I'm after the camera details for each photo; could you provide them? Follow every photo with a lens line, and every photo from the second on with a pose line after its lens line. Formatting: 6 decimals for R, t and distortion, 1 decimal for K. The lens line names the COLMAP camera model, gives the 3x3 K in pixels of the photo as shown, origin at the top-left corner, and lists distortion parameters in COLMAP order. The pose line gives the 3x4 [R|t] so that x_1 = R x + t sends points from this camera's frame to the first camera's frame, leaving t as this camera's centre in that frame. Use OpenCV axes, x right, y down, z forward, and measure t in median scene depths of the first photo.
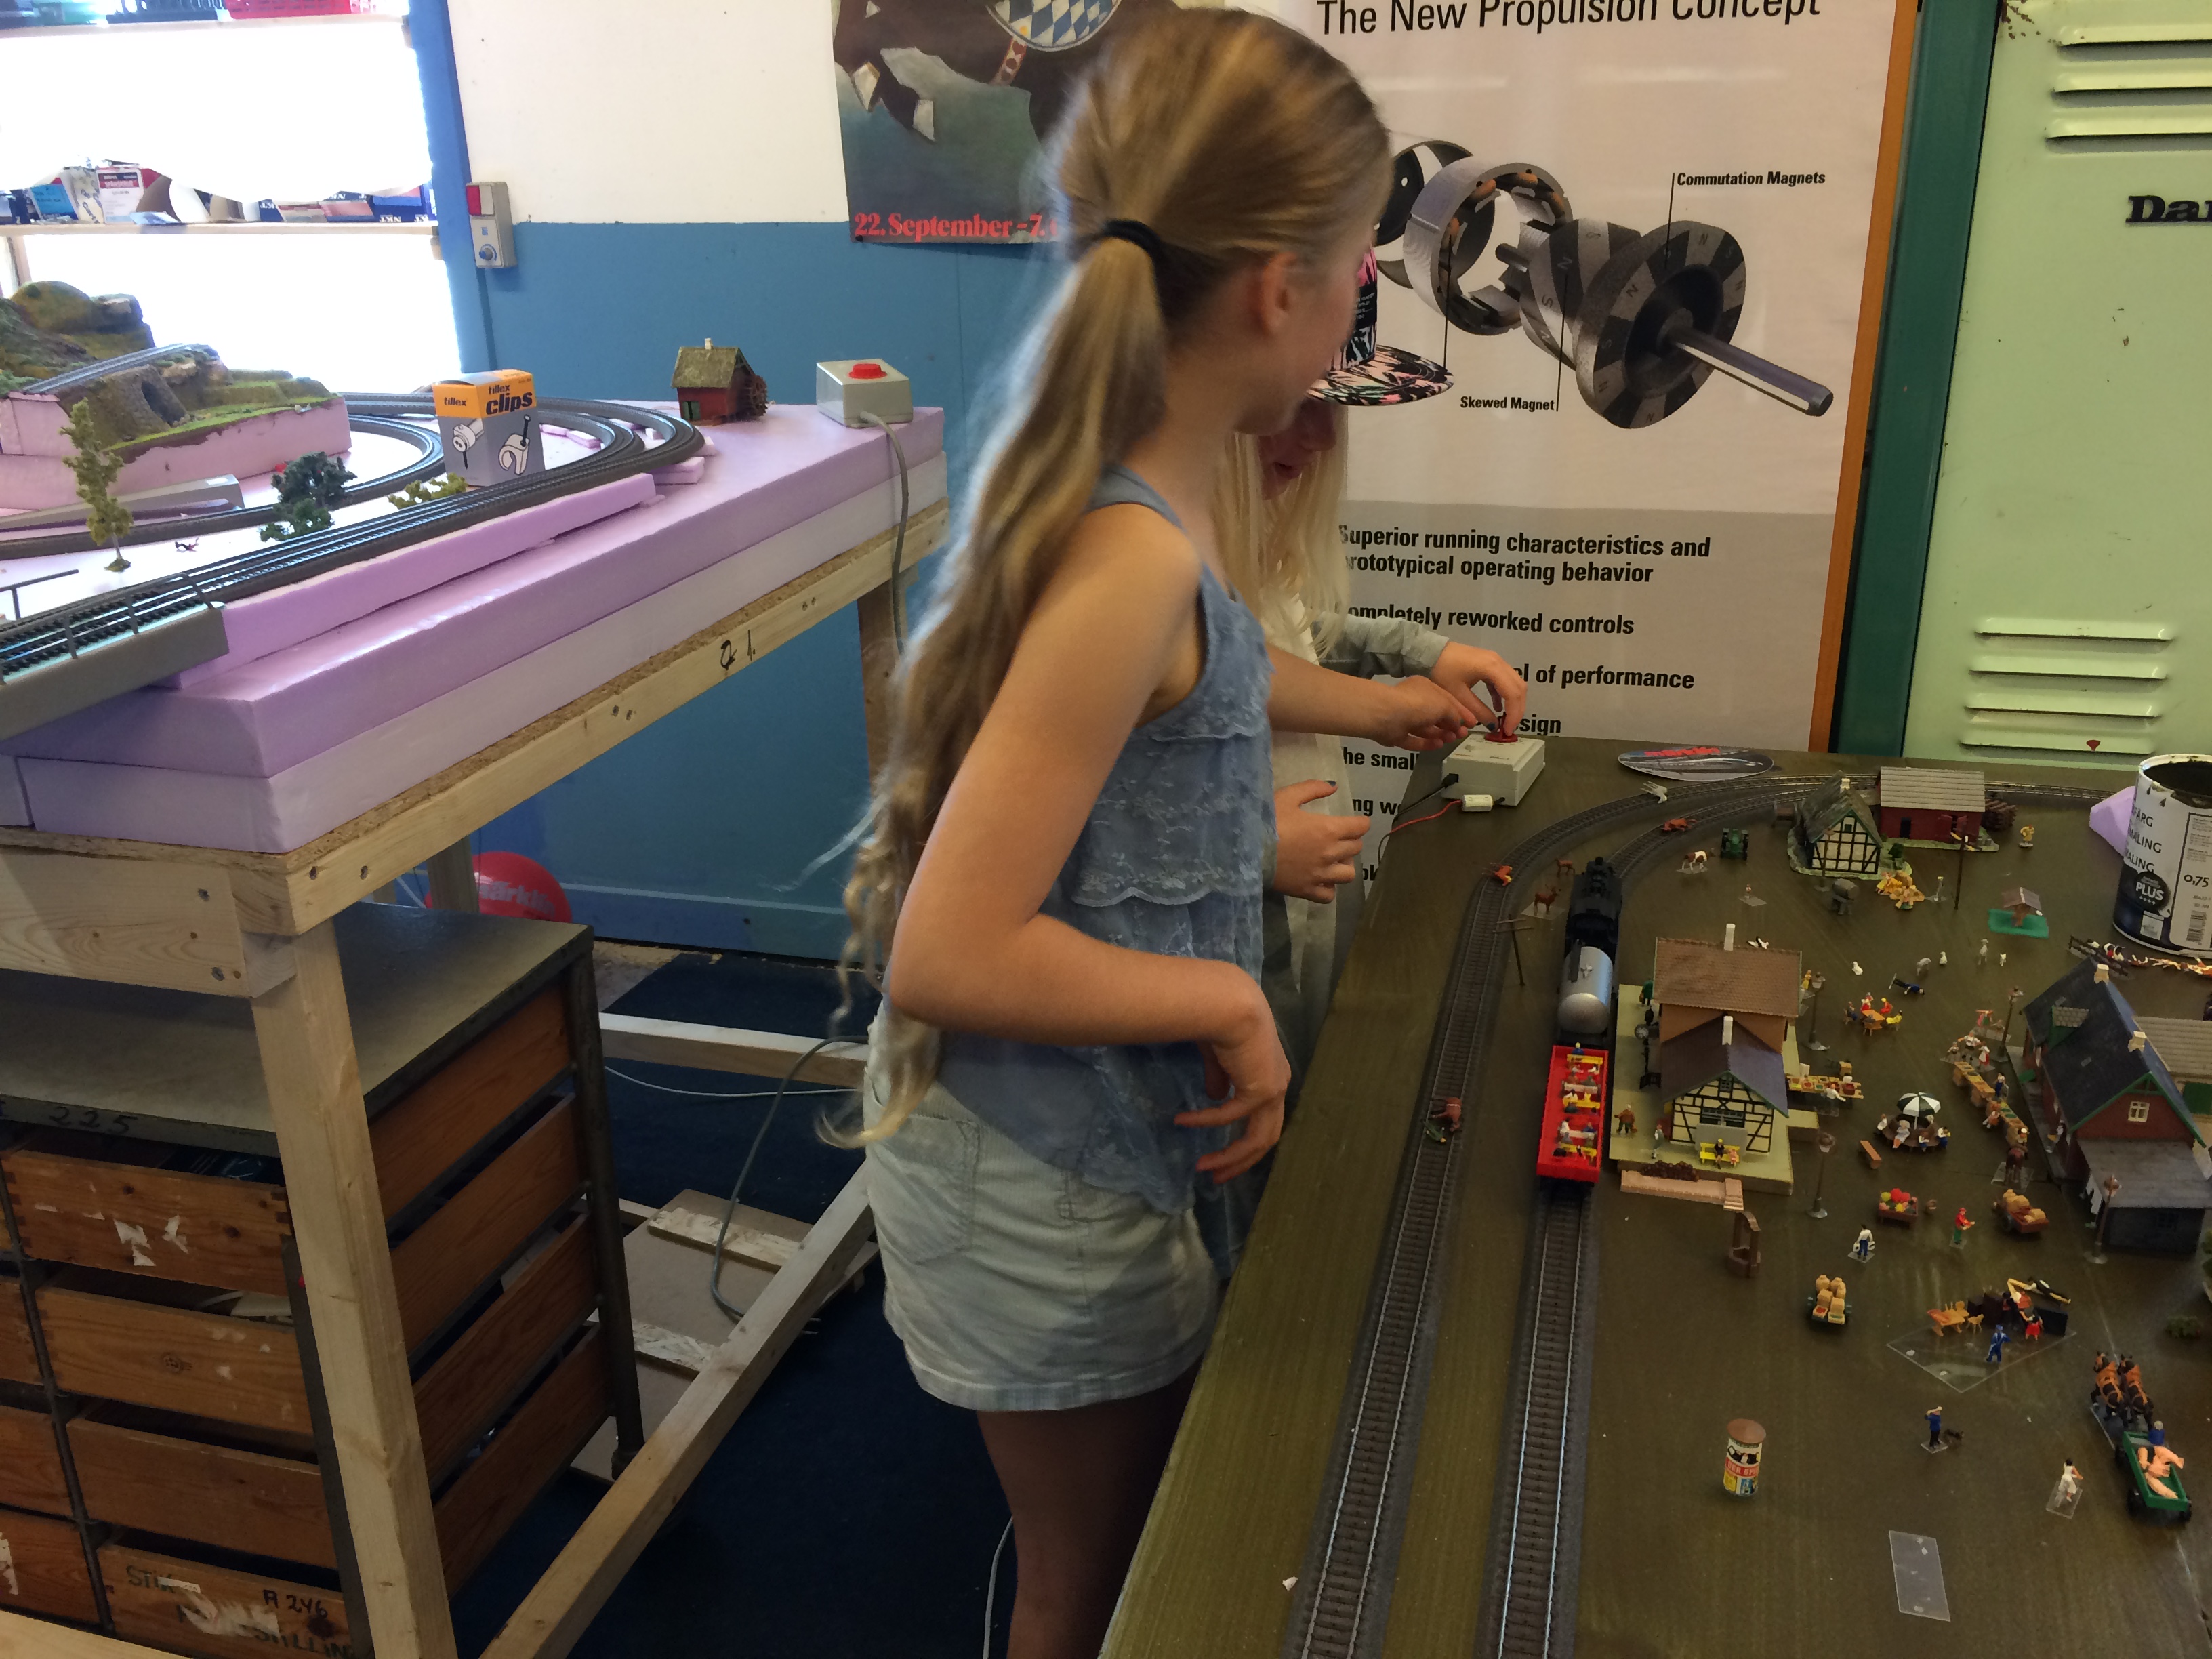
lens RADIAL K [[1886.1, 0, 1105.0], [0, 1886.1, 828.7], [0, 0, 1]] dist [0.071729, -0.090022]
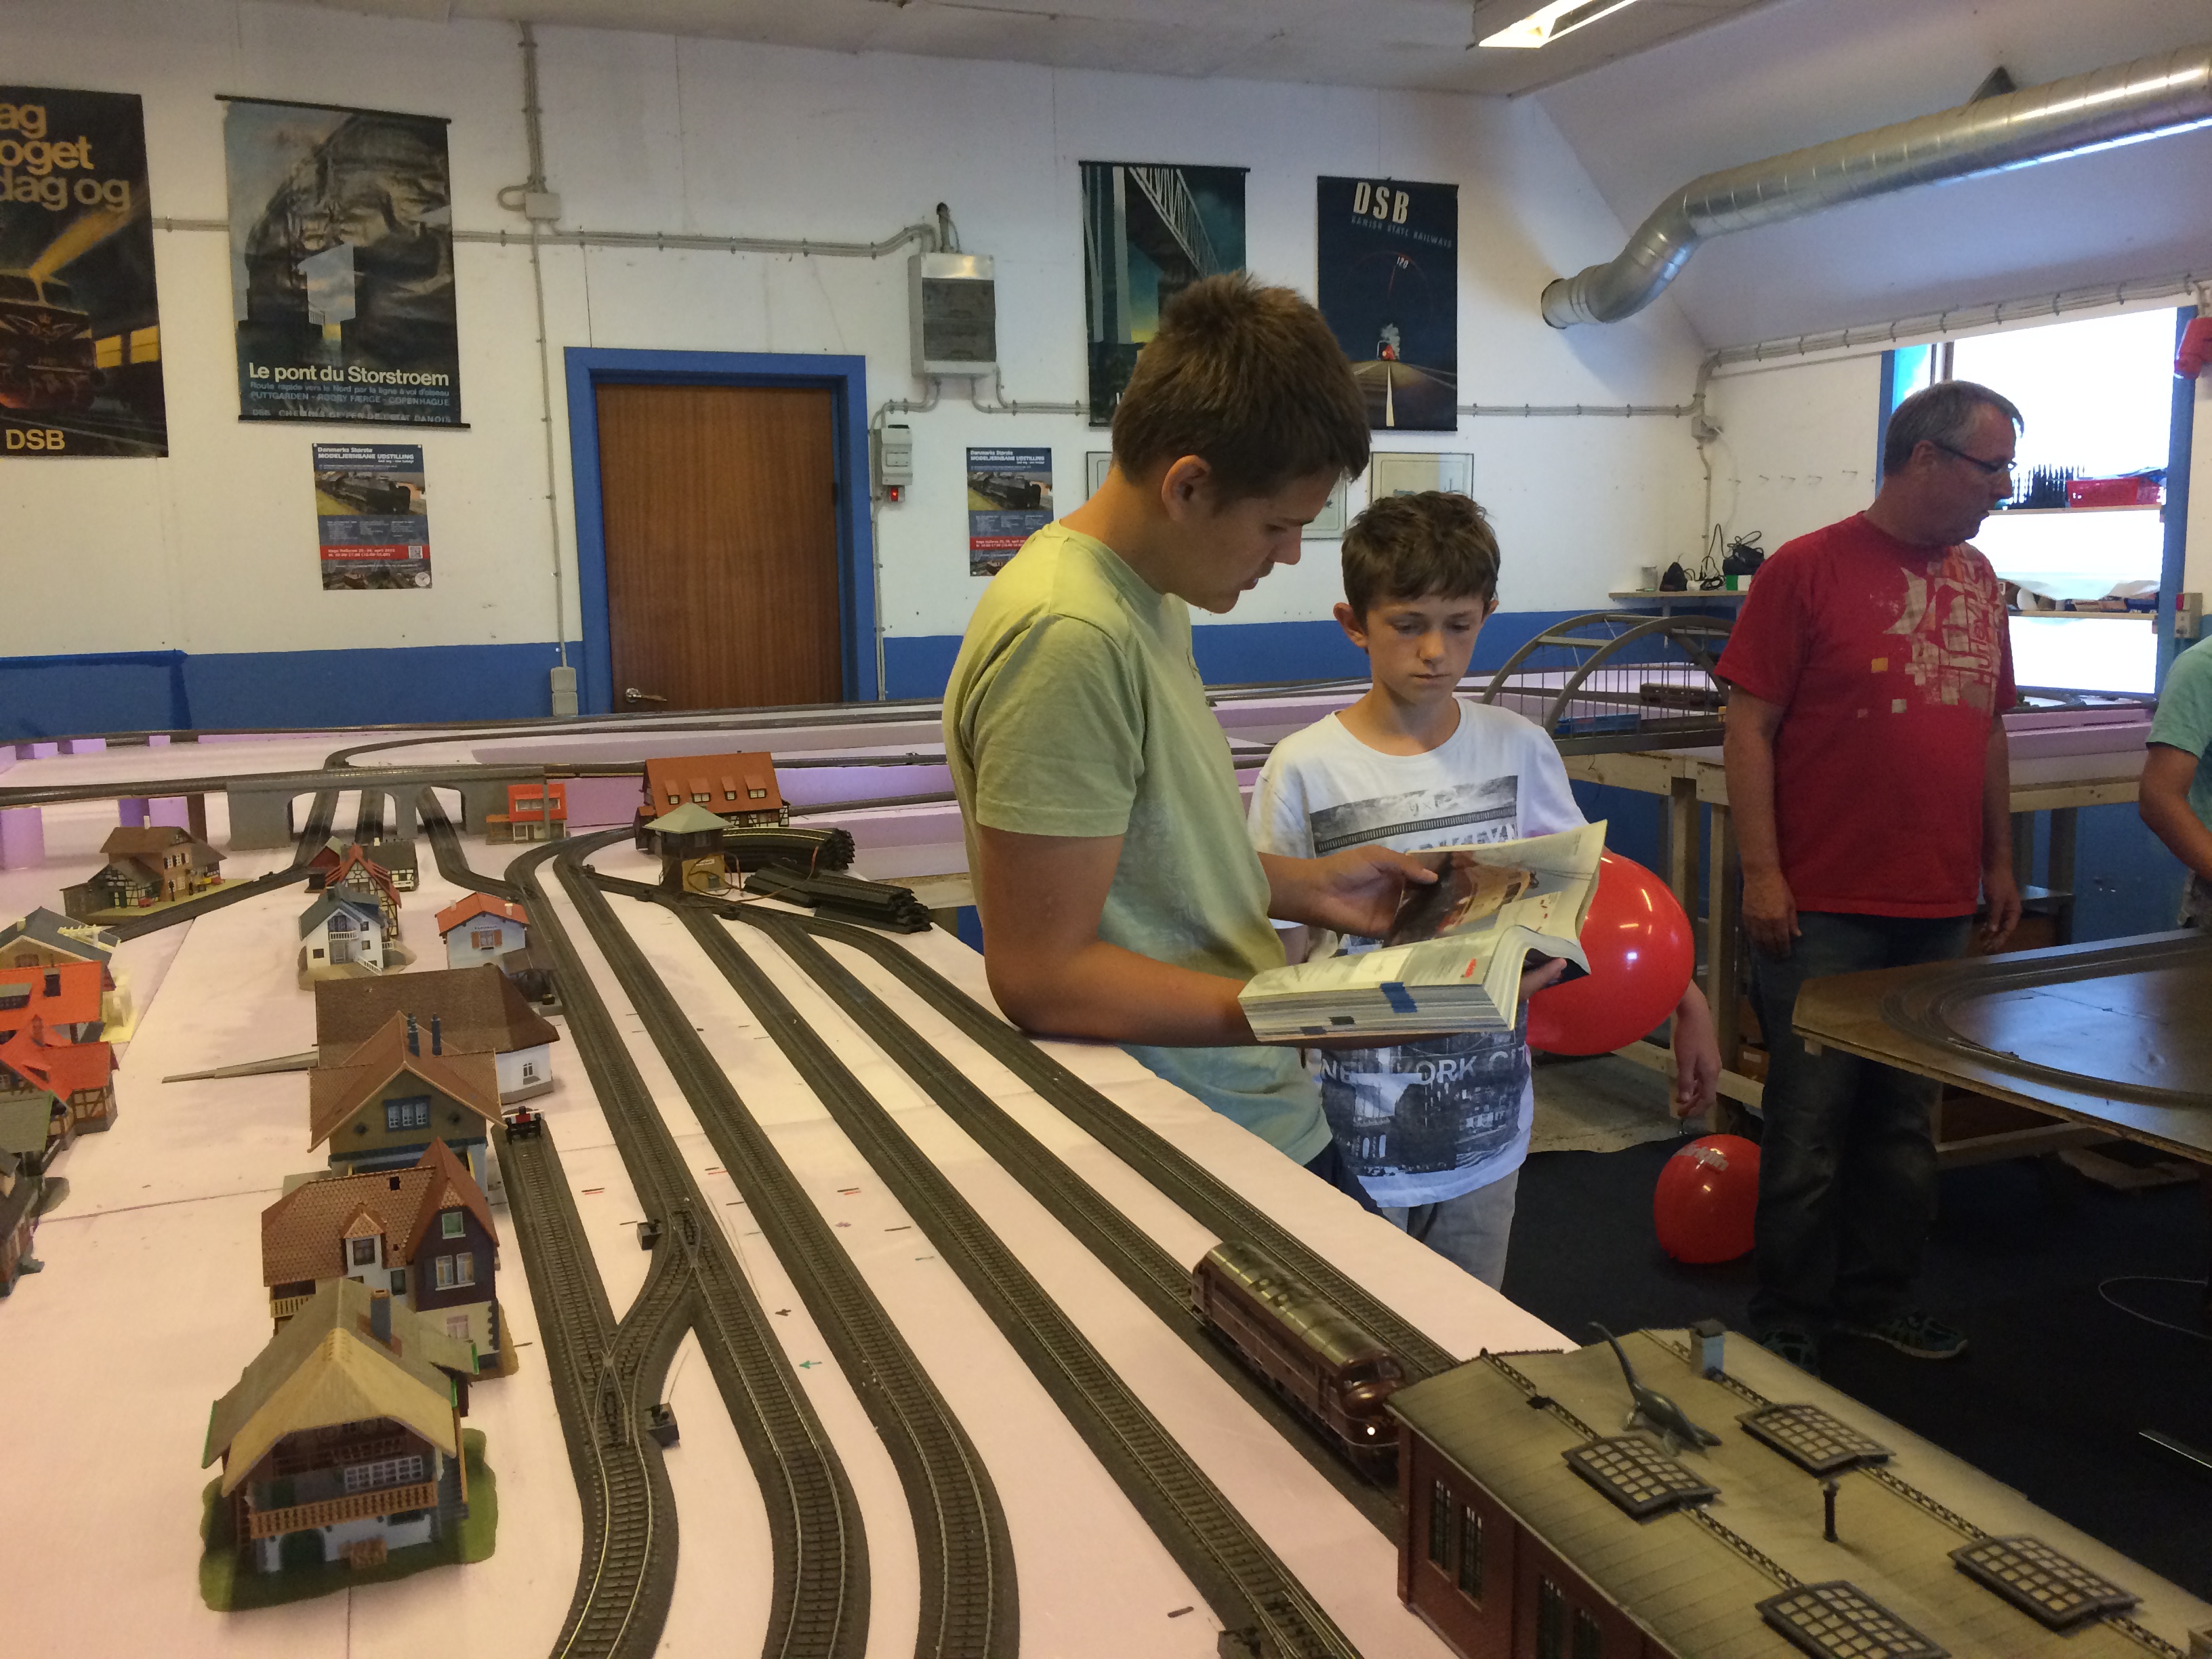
lens RADIAL K [[1886.1, 0, 1107.2], [0, 1886.1, 825.9], [0, 0, 1]] dist [0.071729, -0.090022]
pose [[0.606427, 0.124247, -0.785372, 0.482334], [-0.278655, 0.958286, -0.063562, 0.259947], [0.744713, 0.257393, 0.615752, -0.780988]]
